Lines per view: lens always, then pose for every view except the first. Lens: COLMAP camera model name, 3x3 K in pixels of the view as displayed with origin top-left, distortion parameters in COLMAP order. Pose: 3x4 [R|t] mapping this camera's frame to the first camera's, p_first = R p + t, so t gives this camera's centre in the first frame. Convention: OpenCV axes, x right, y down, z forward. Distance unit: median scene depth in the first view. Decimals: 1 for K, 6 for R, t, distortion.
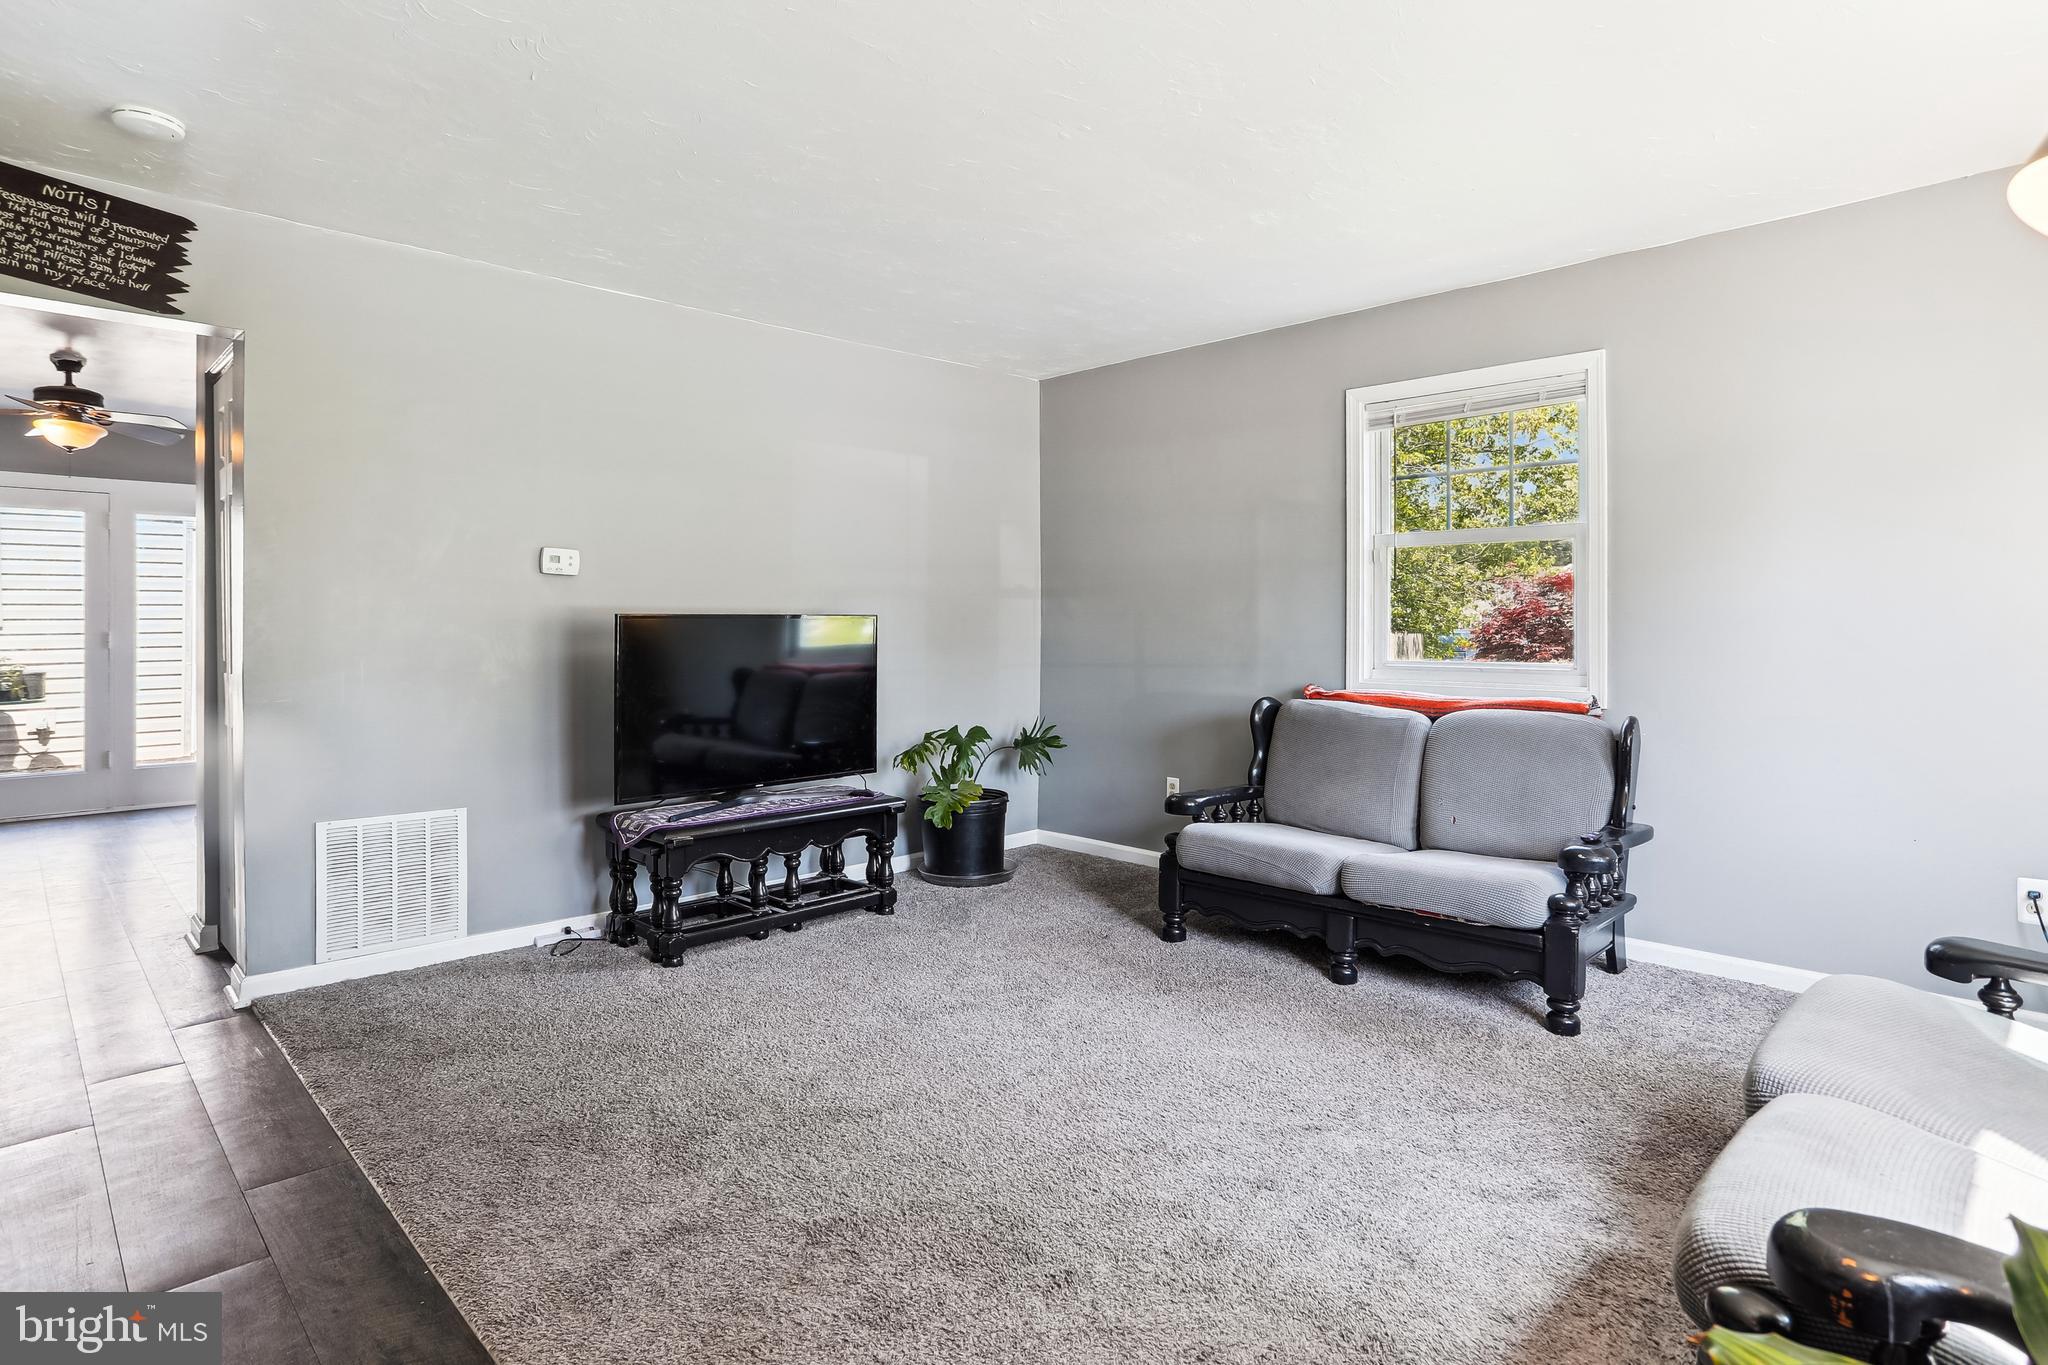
lens RADIAL K [[1067.2, 0, 1034.0], [0, 1067.2, 627.9], [0, 0, 1]] dist [-0.063524, 0.035225]
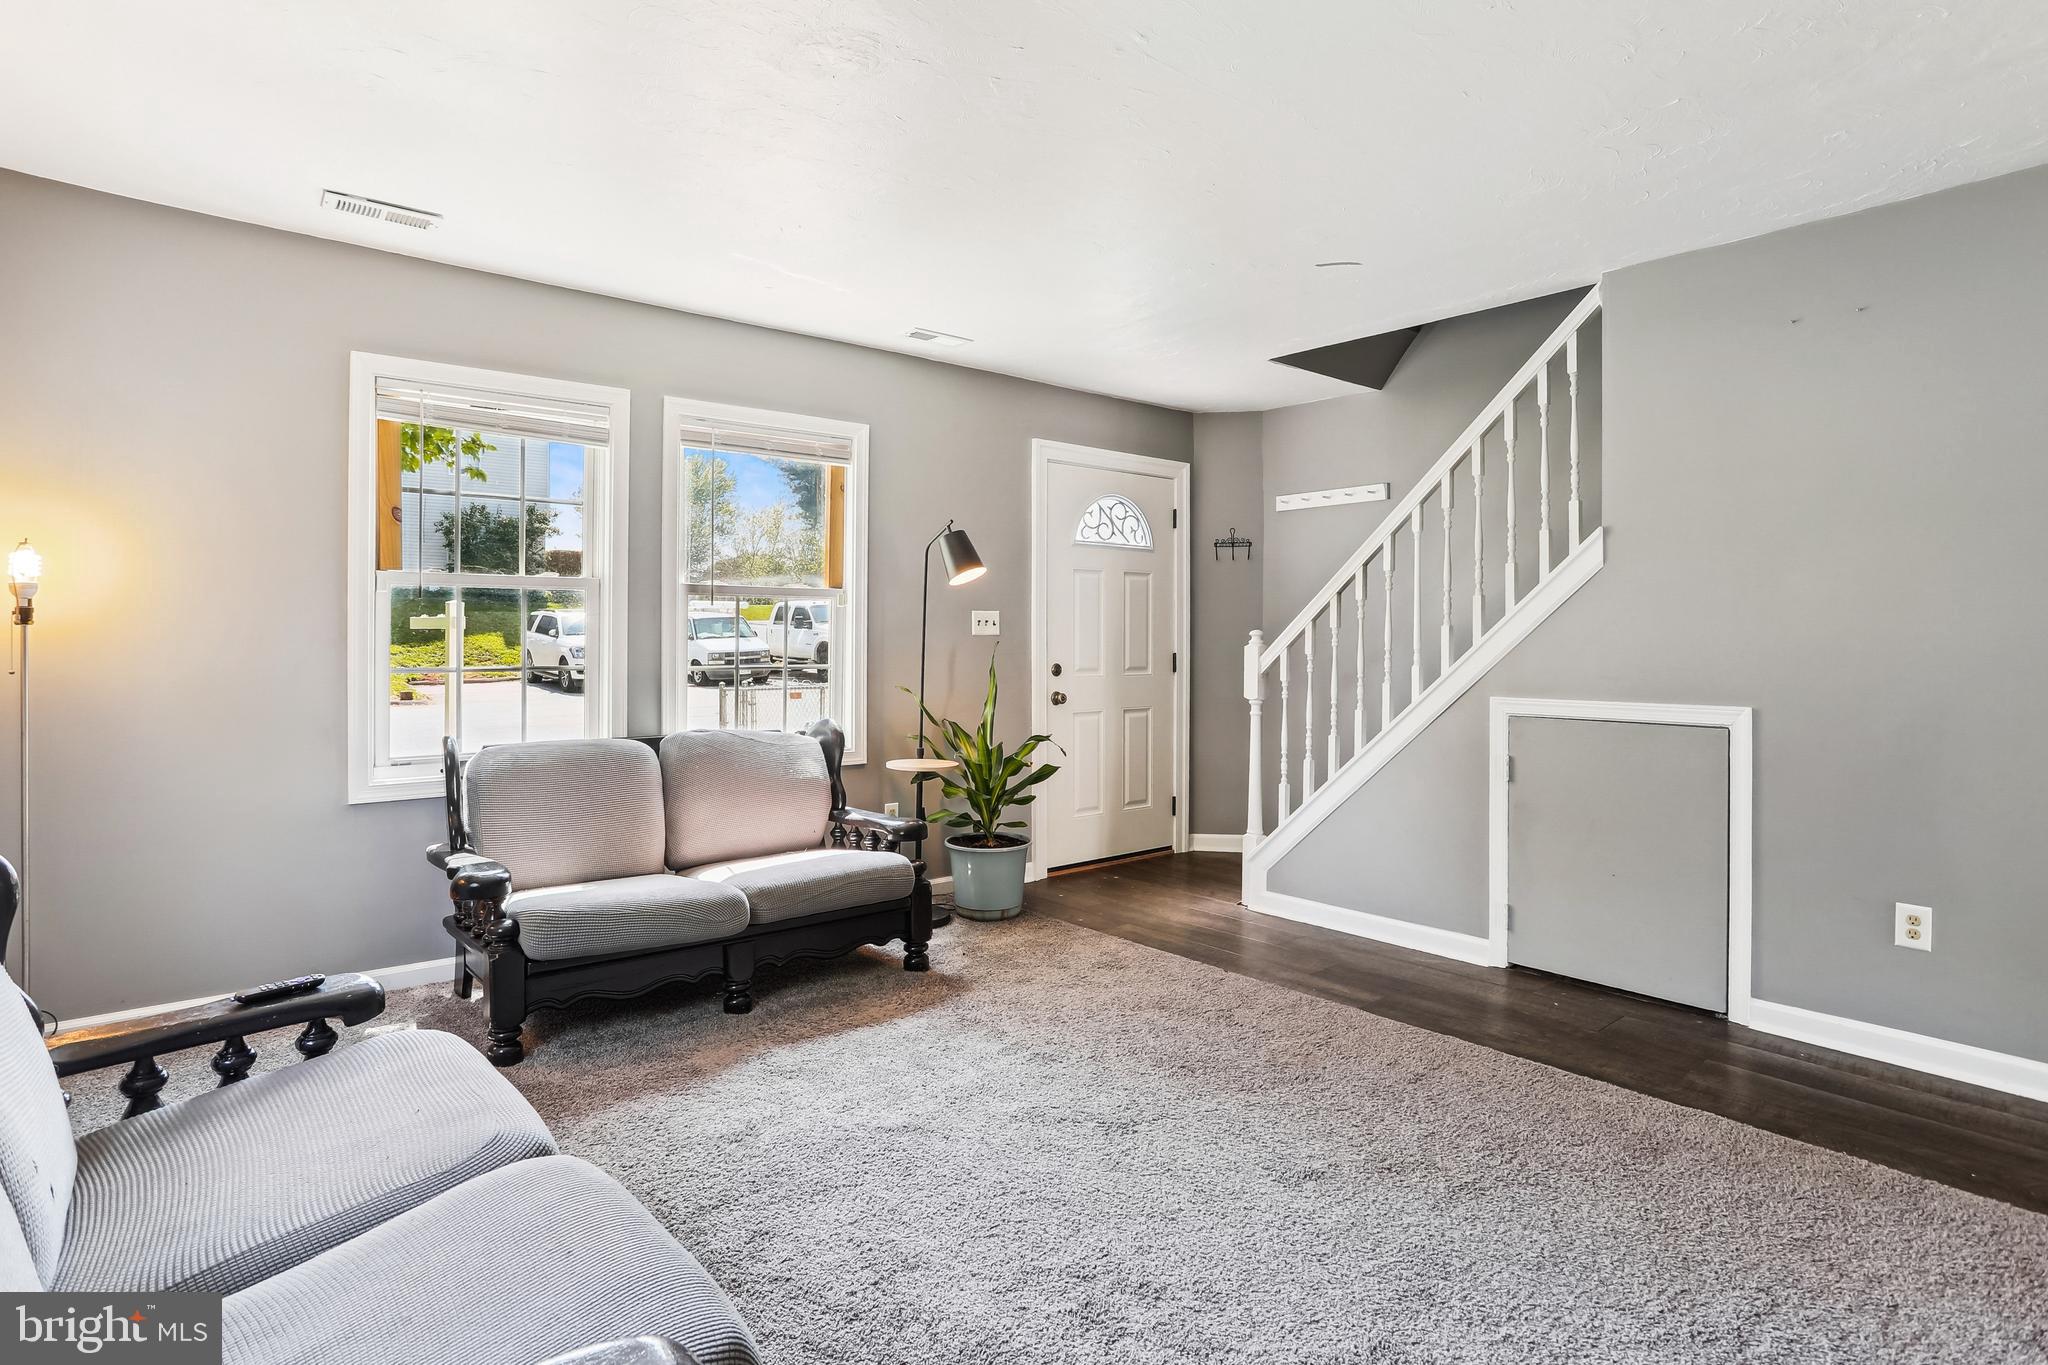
lens RADIAL K [[1067.2, 0, 1034.0], [0, 1067.2, 627.9], [0, 0, 1]] dist [-0.063524, 0.035225]
pose [[-0.995833, 0.006943, 0.090930, 0.024032], [0.007586, 0.999949, 0.006727, -0.009533], [-0.090878, 0.007389, -0.995835, 1.376097]]
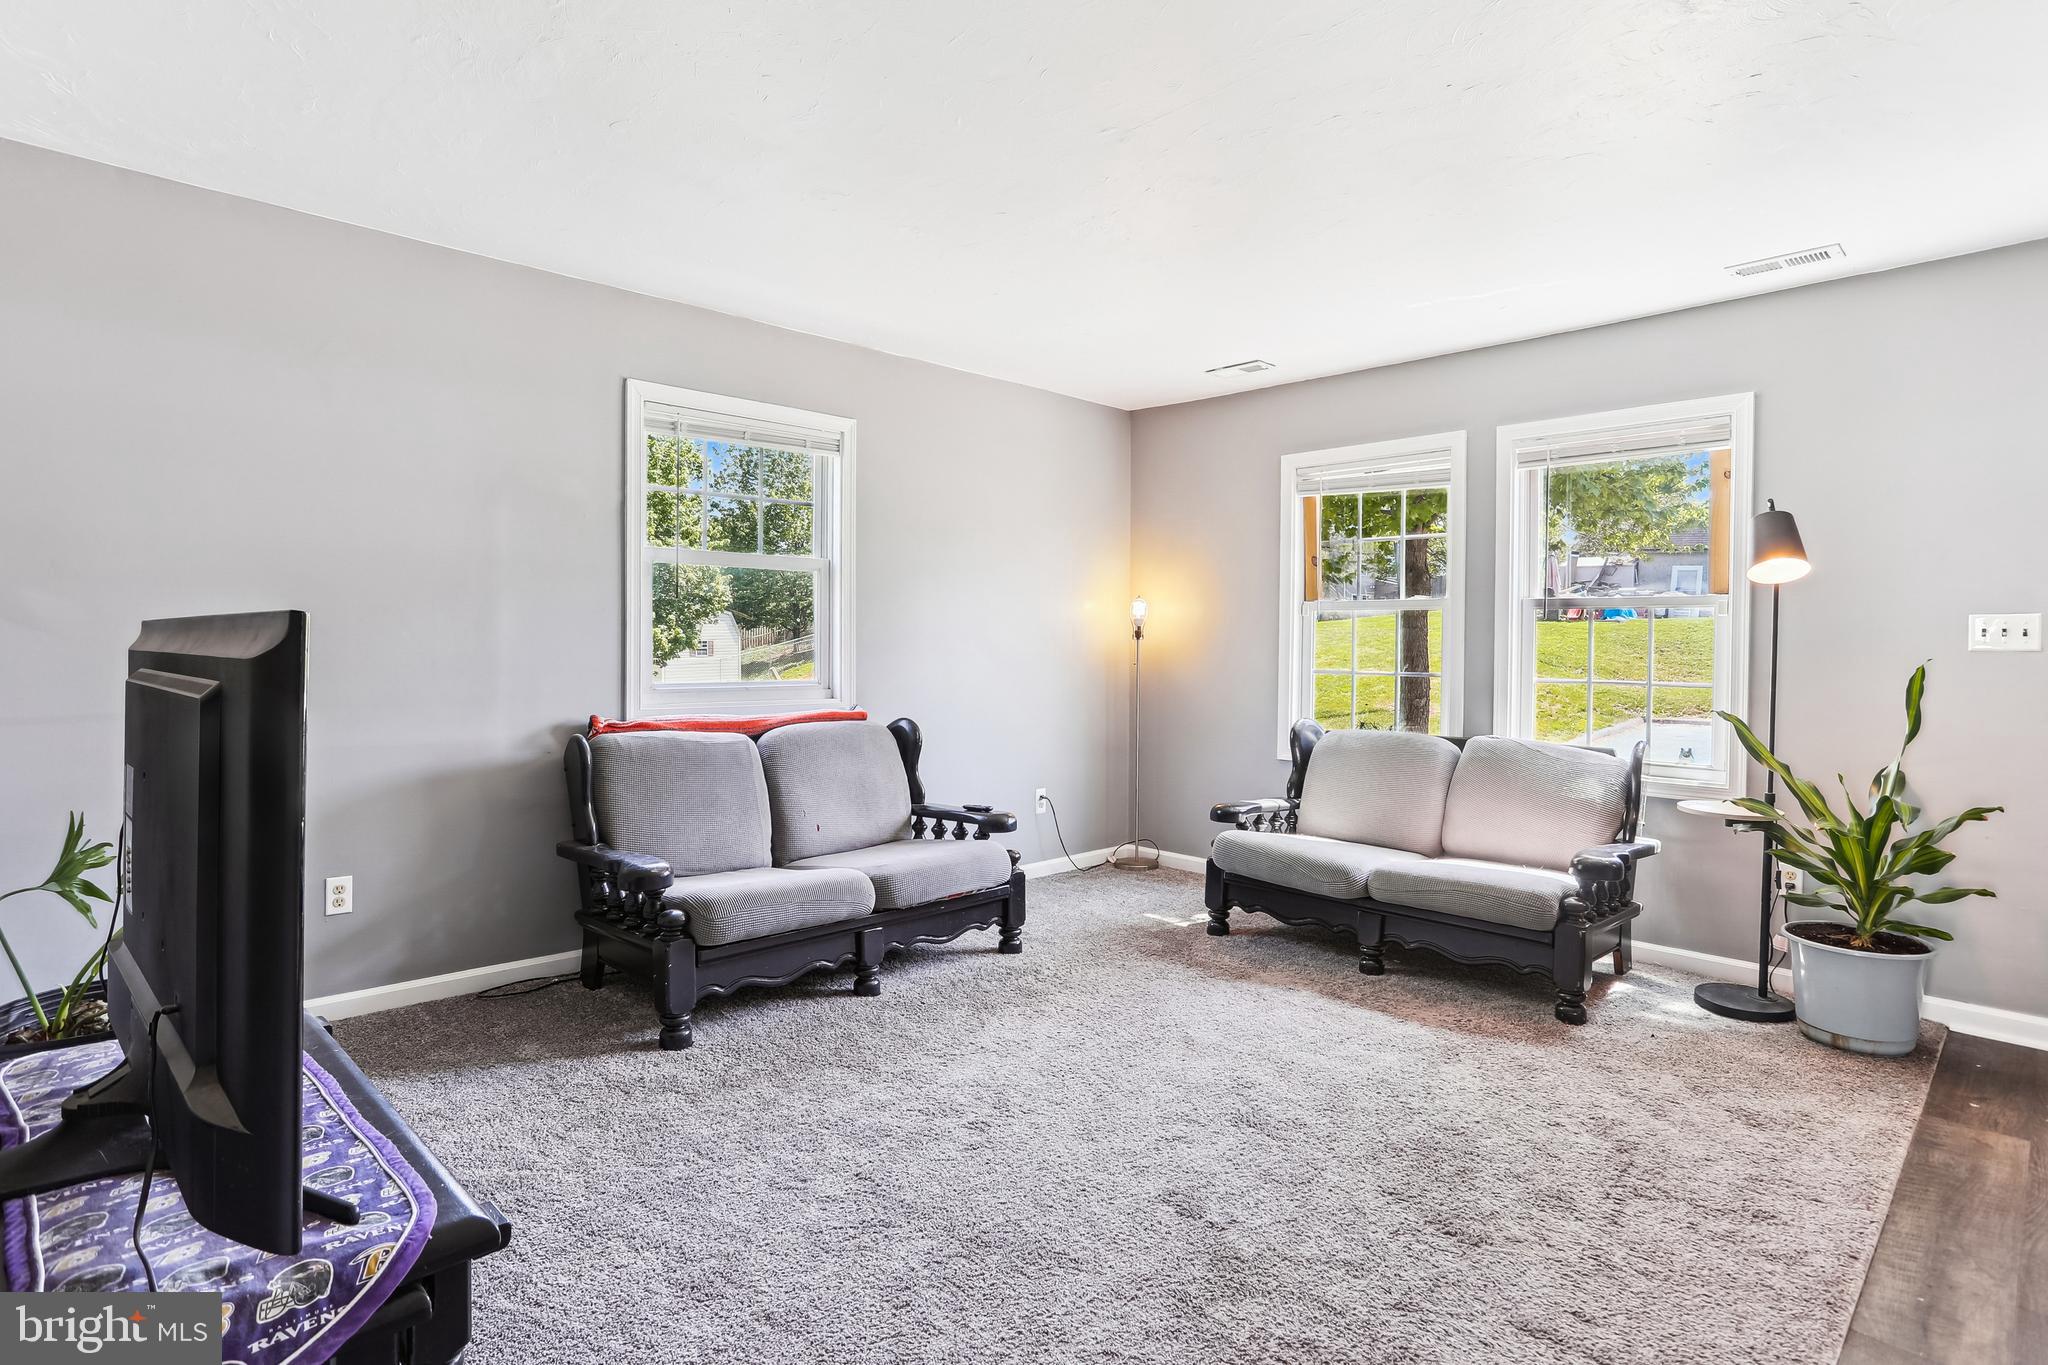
lens RADIAL K [[1067.2, 0, 1034.0], [0, 1067.2, 627.9], [0, 0, 1]] dist [-0.063524, 0.035225]
pose [[0.028391, 0.022977, 0.999333, -0.710154], [0.004493, 0.999723, -0.023114, 0.006084], [-0.999587, 0.005147, 0.028280, 0.791267]]
